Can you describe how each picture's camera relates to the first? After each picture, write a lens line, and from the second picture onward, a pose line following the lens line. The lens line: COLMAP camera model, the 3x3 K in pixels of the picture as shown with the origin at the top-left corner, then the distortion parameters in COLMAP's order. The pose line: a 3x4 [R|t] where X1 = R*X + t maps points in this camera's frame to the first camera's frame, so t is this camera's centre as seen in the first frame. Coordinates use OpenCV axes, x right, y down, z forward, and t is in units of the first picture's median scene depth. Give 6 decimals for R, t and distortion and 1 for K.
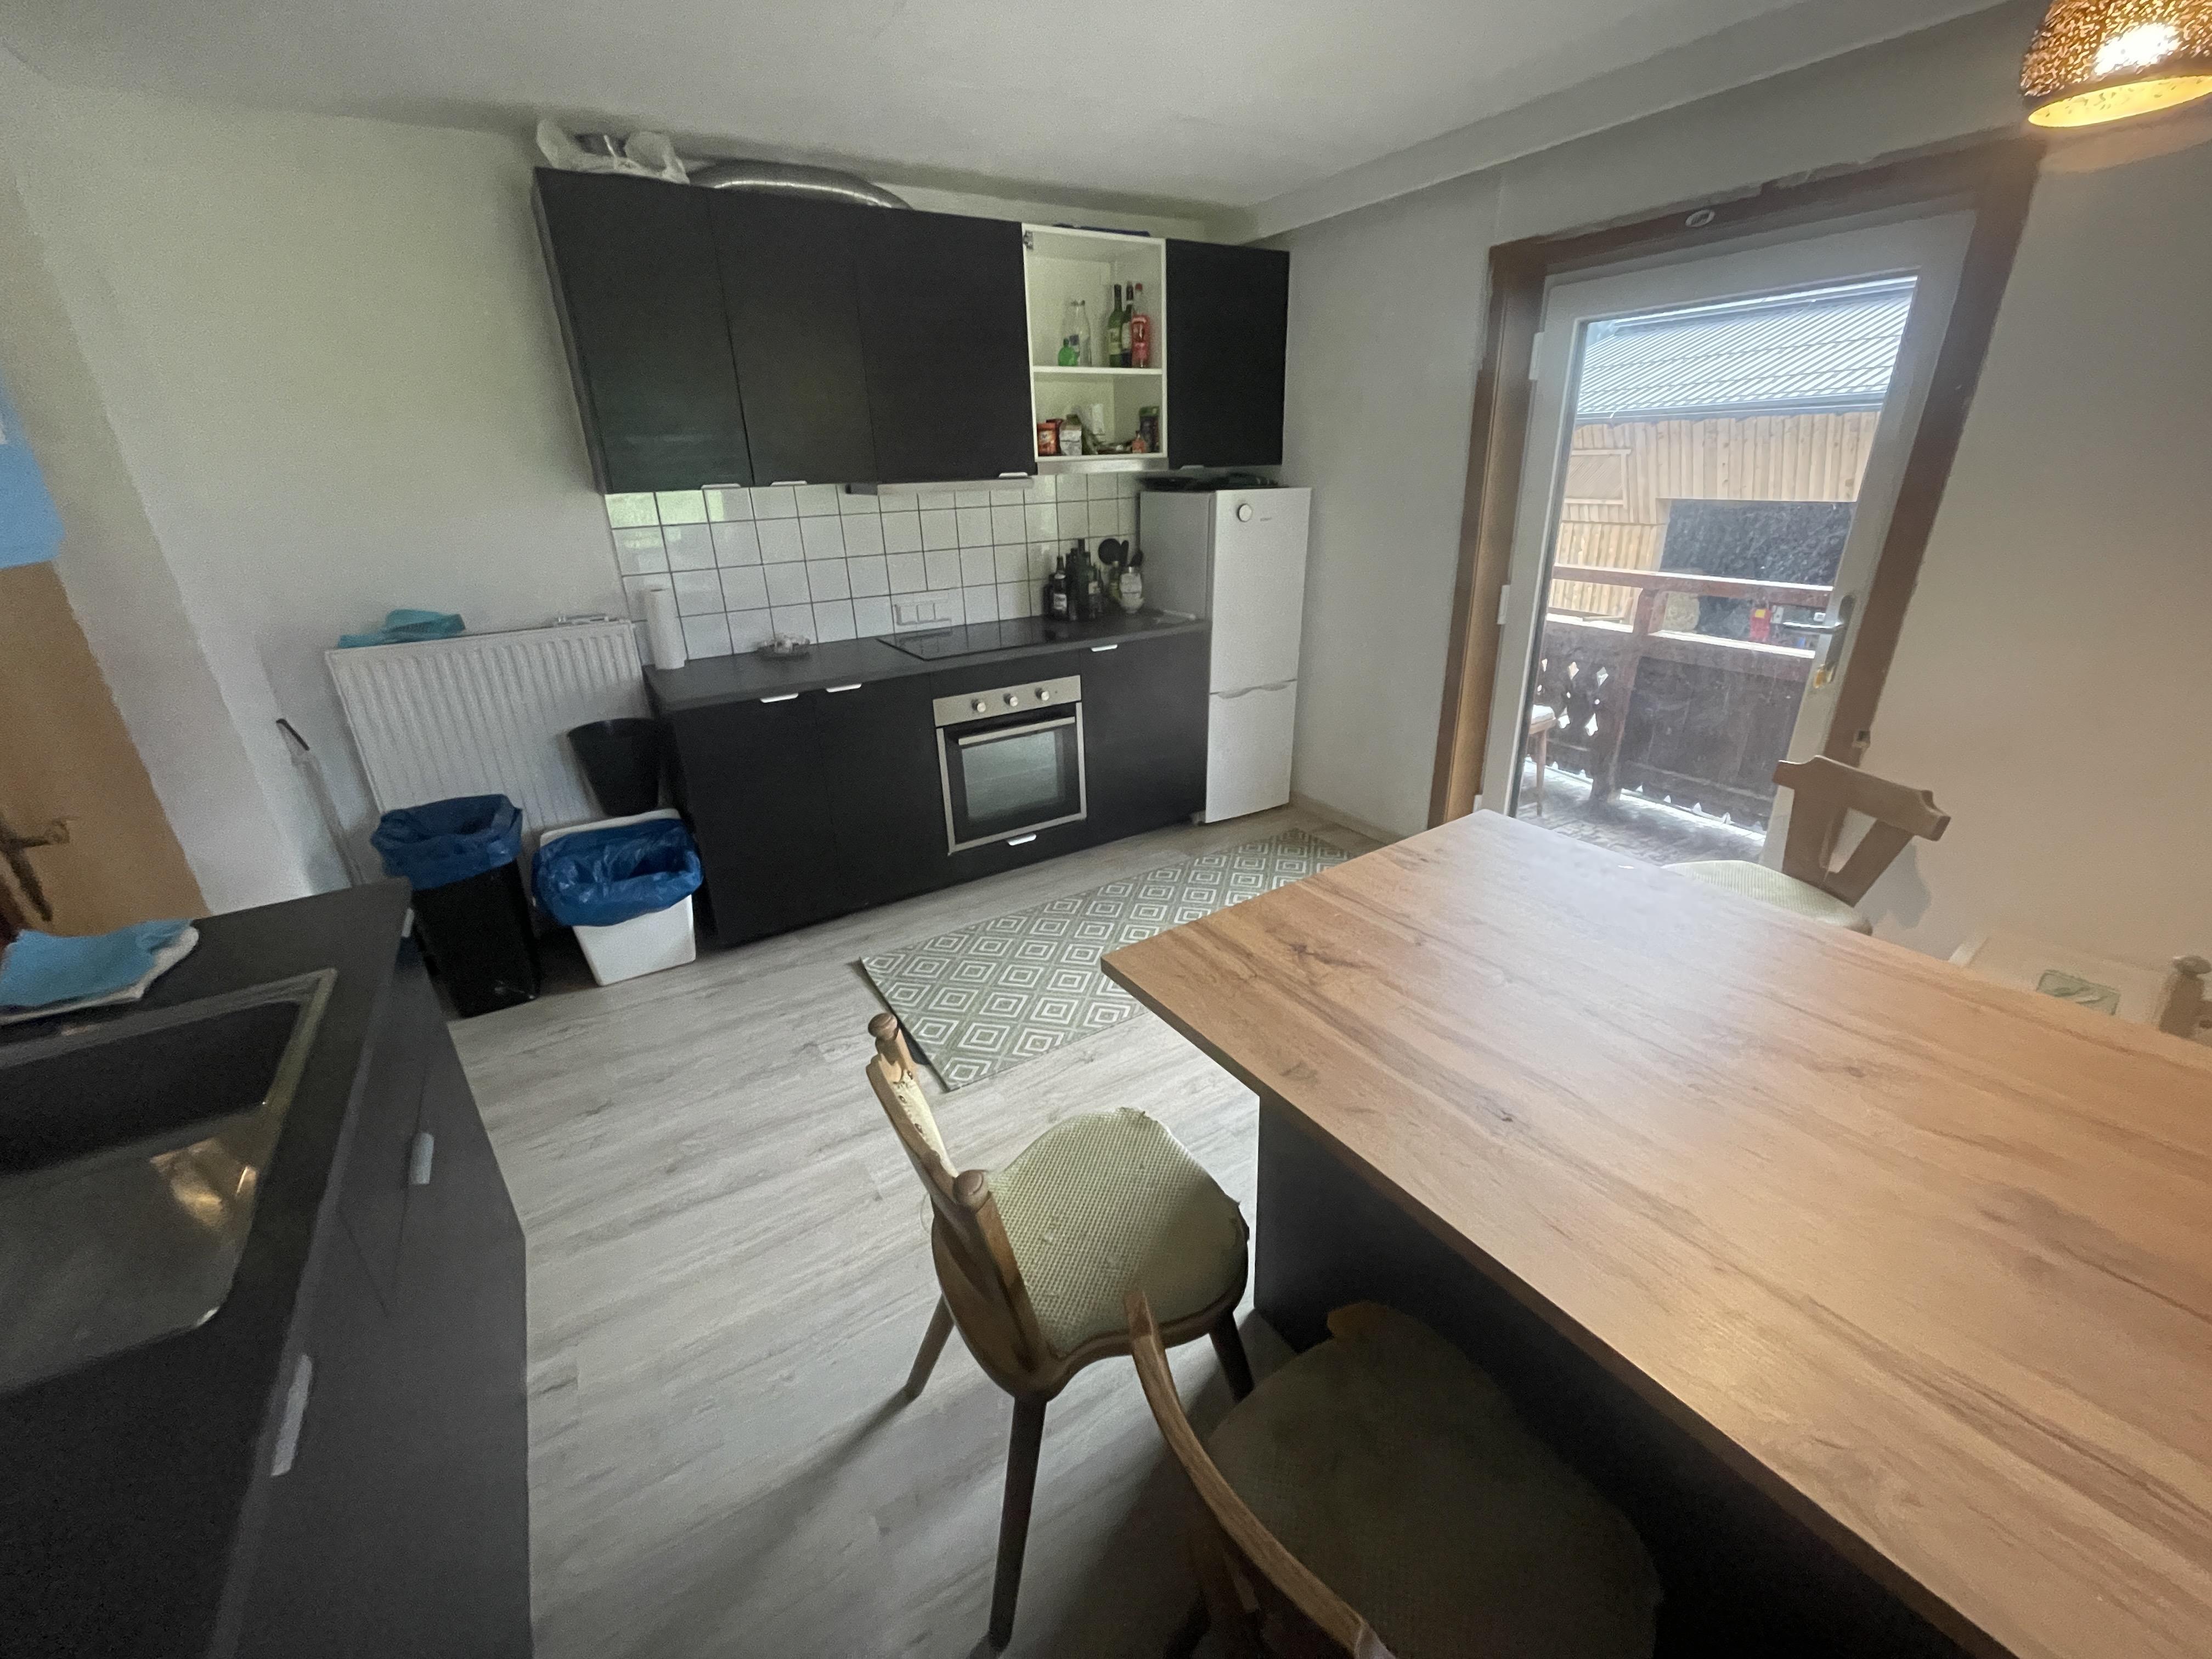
lens RADIAL K [[898.8, 0, 1108.7], [0, 898.8, 822.0], [0, 0, 1]] dist [-0.003634, 0.000220]
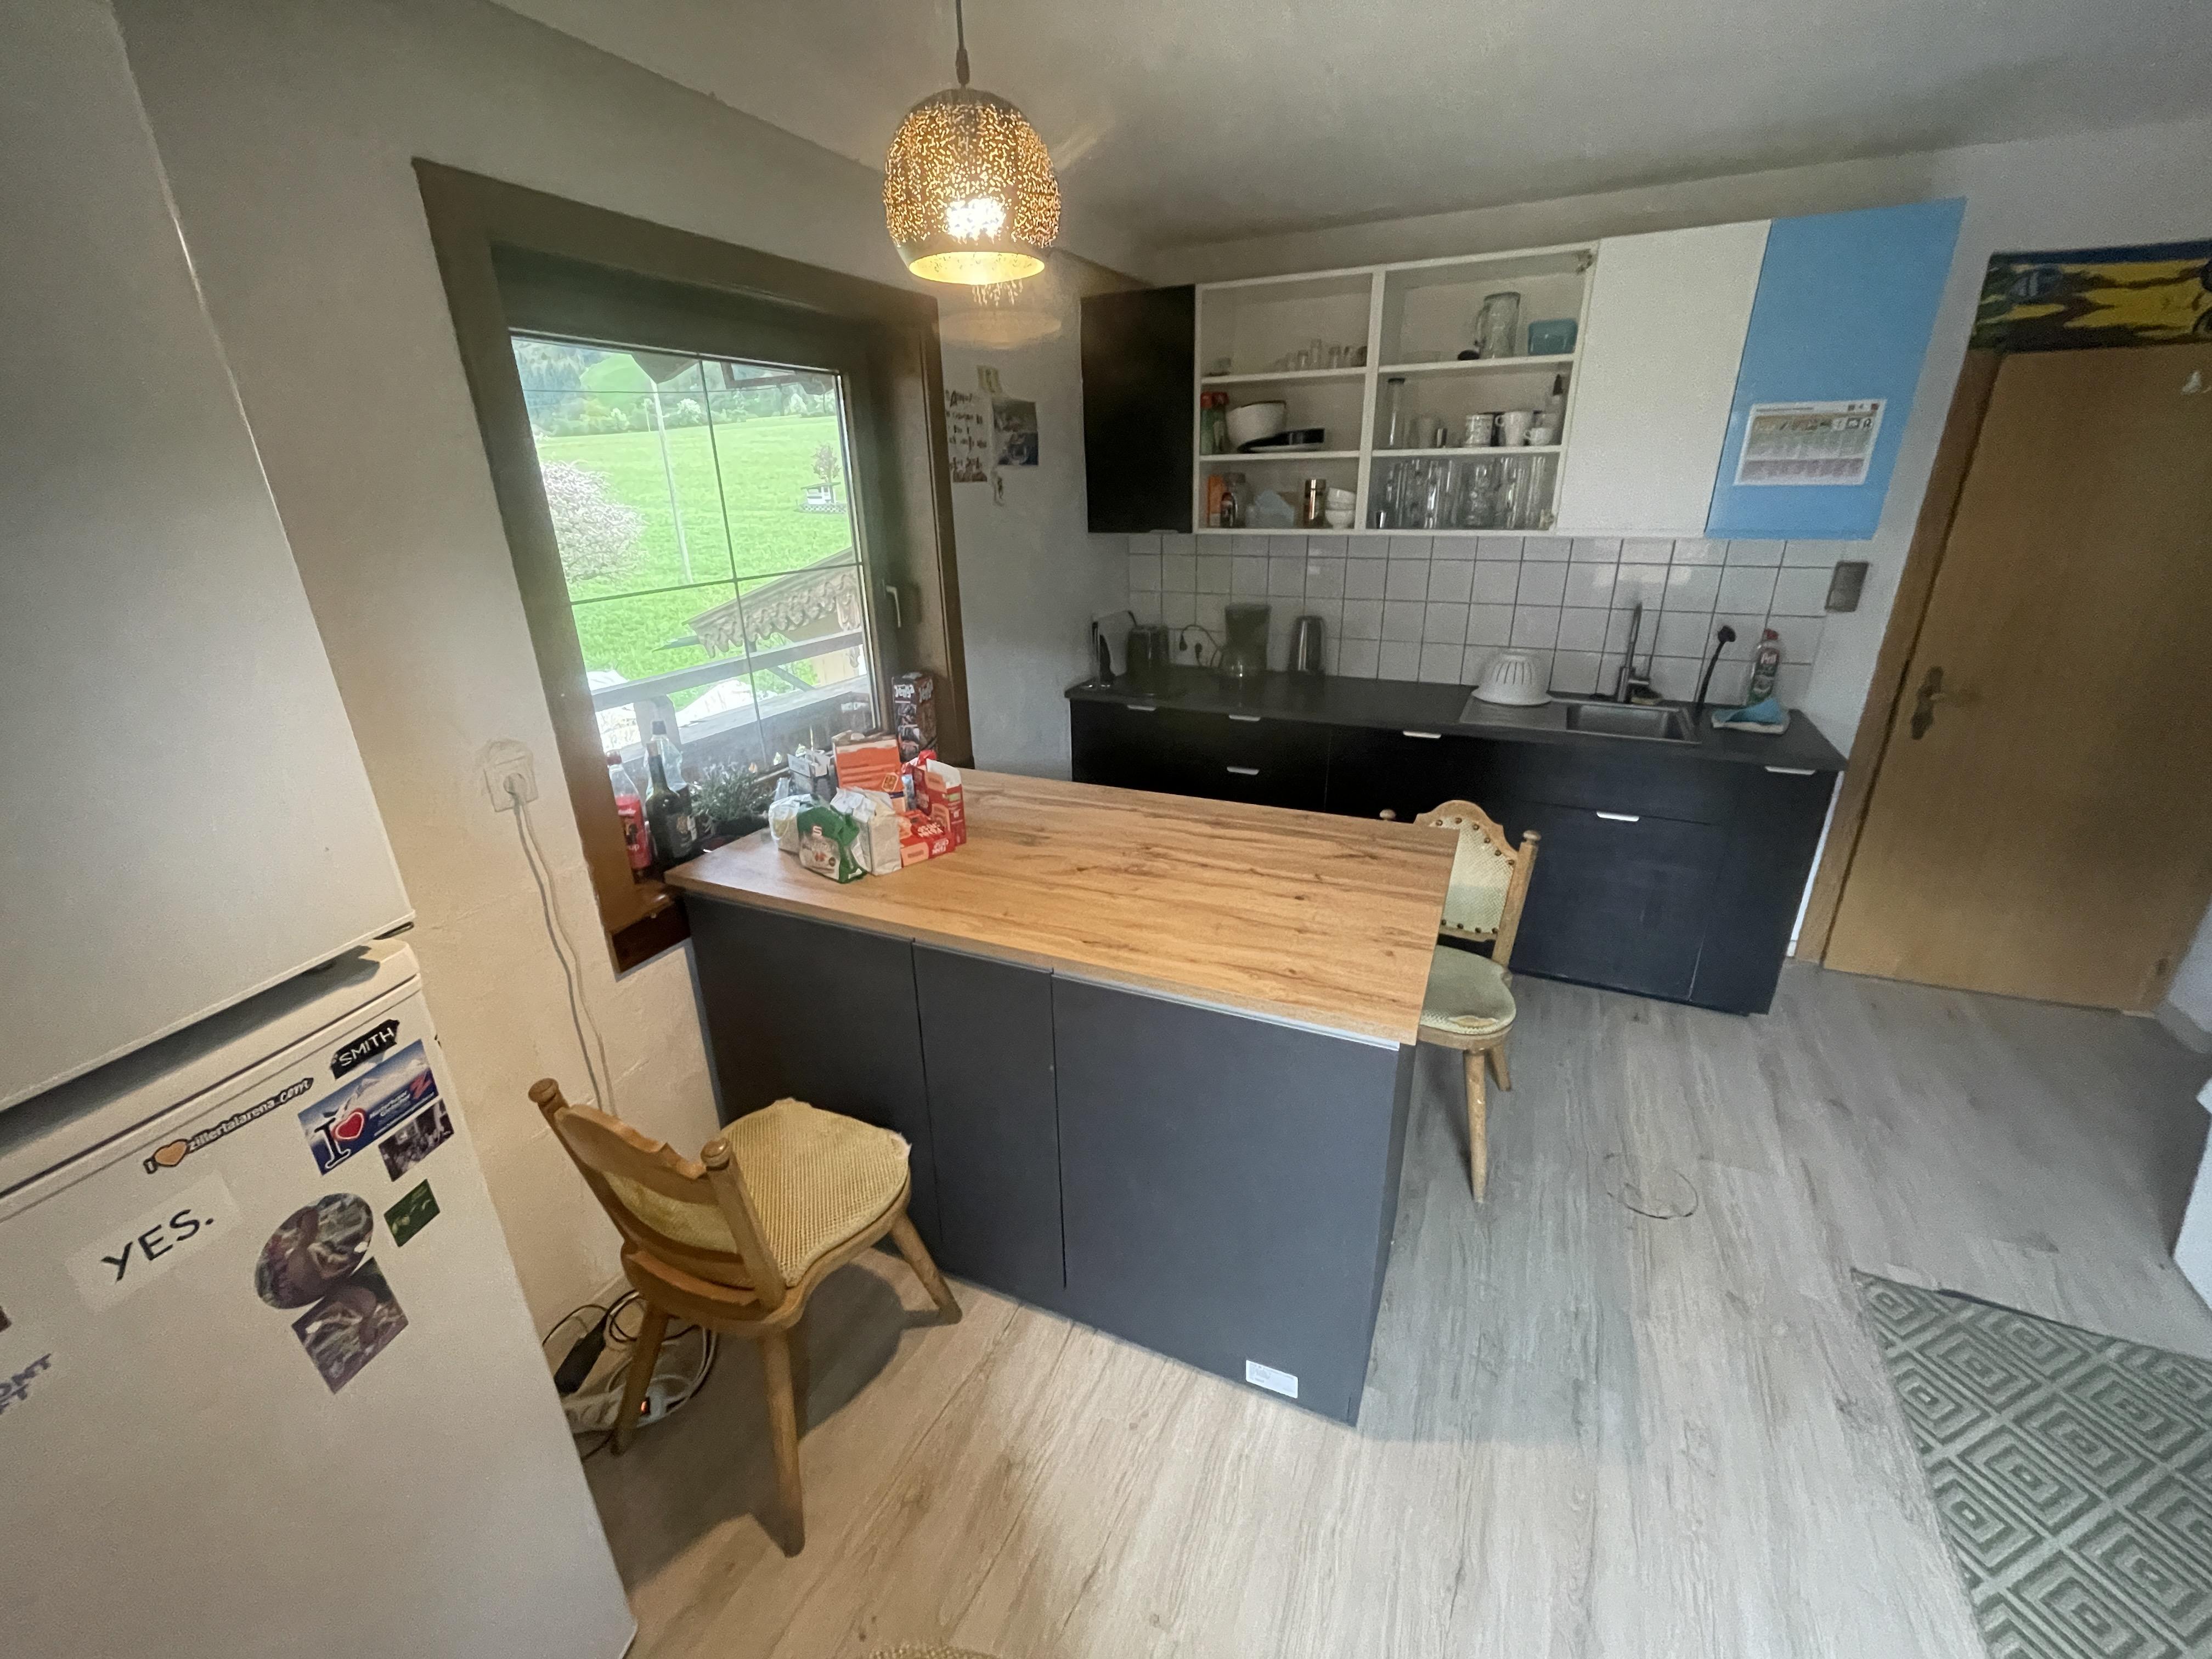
lens RADIAL K [[898.8, 0, 1114.3], [0, 898.8, 824.5], [0, 0, 1]] dist [-0.003634, 0.000220]
pose [[-0.837360, 0.243047, -0.489649, 1.278532], [-0.160764, 0.746625, 0.645528, -0.790924], [0.522478, 0.619257, -0.586120, 1.591126]]
